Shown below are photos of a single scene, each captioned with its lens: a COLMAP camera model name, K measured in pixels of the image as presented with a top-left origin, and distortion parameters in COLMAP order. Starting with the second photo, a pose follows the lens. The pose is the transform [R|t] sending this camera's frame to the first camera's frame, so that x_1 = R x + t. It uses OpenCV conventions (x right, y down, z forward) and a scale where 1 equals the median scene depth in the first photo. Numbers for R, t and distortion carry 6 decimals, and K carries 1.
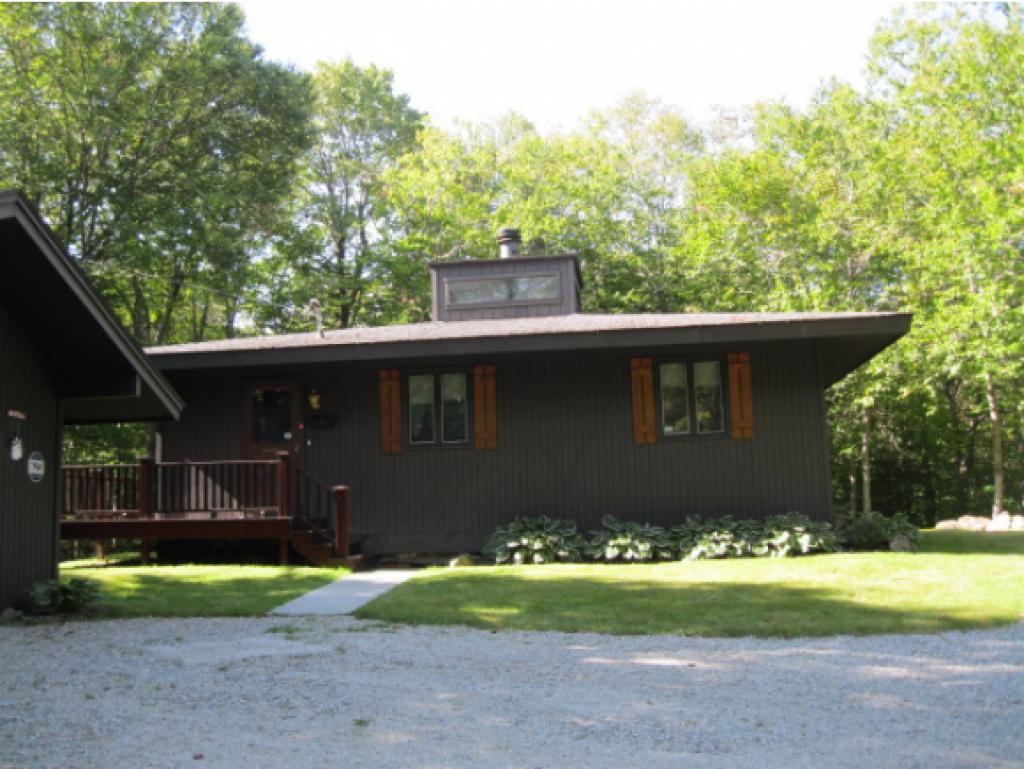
lens RADIAL K [[1046.4, 0, 508.9], [0, 1046.4, 358.3], [0, 0, 1]] dist [-0.102321, 0.009728]
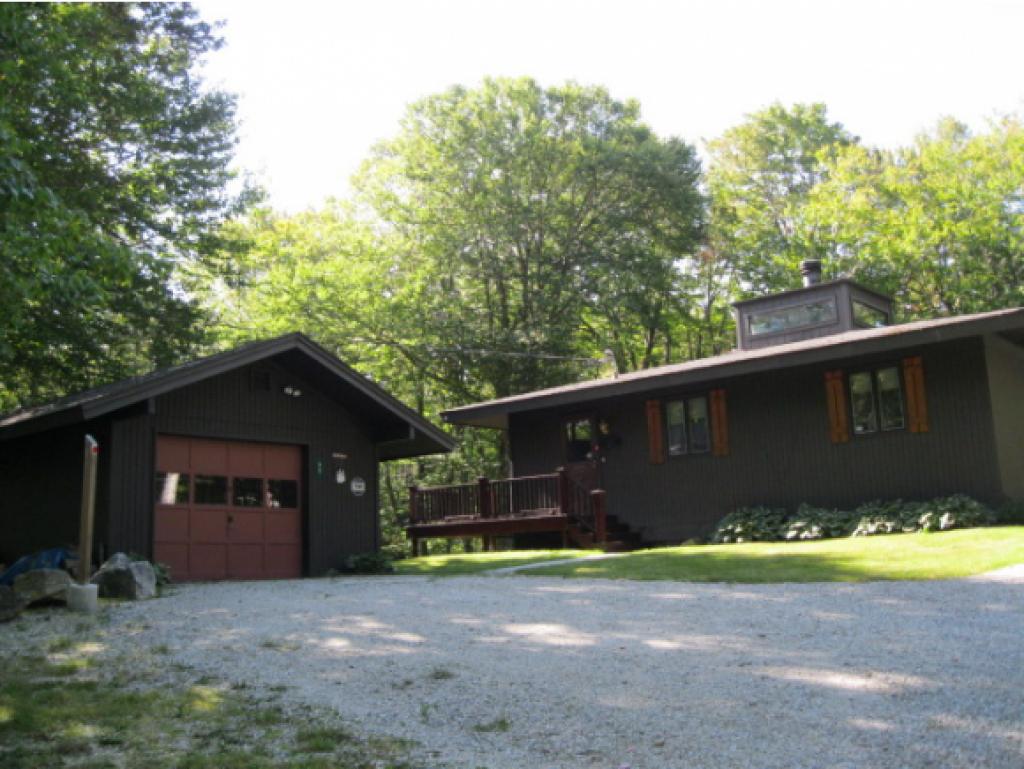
lens RADIAL K [[1046.4, 0, 508.9], [0, 1046.4, 358.3], [0, 0, 1]] dist [-0.102321, 0.009728]
pose [[0.826829, -0.113165, -0.550951, 0.516826], [0.104079, 0.993417, -0.047853, 0.003715], [0.552739, -0.017776, 0.833165, -0.205574]]
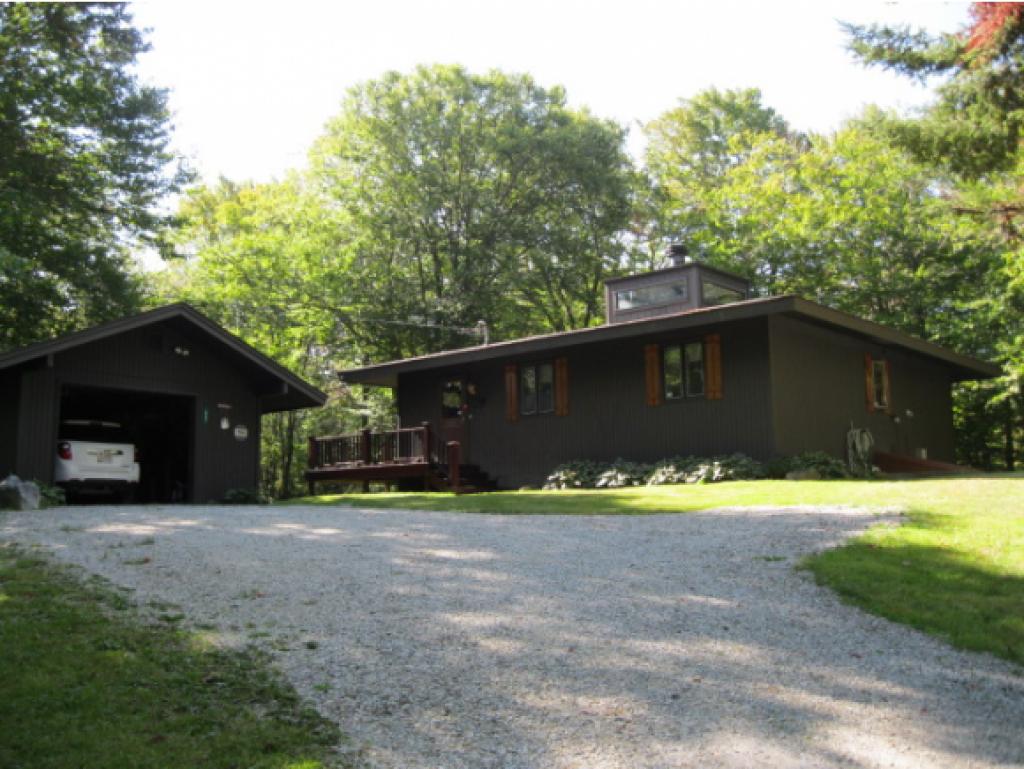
lens RADIAL K [[1038.6, 0, 491.4], [0, 1038.6, 386.3], [0, 0, 1]] dist [-0.075775, -0.196008]
pose [[0.813428, -0.060015, -0.578561, 0.809097], [0.081266, 0.996633, 0.010874, 0.025239], [0.575960, -0.055862, 0.815567, -0.258910]]
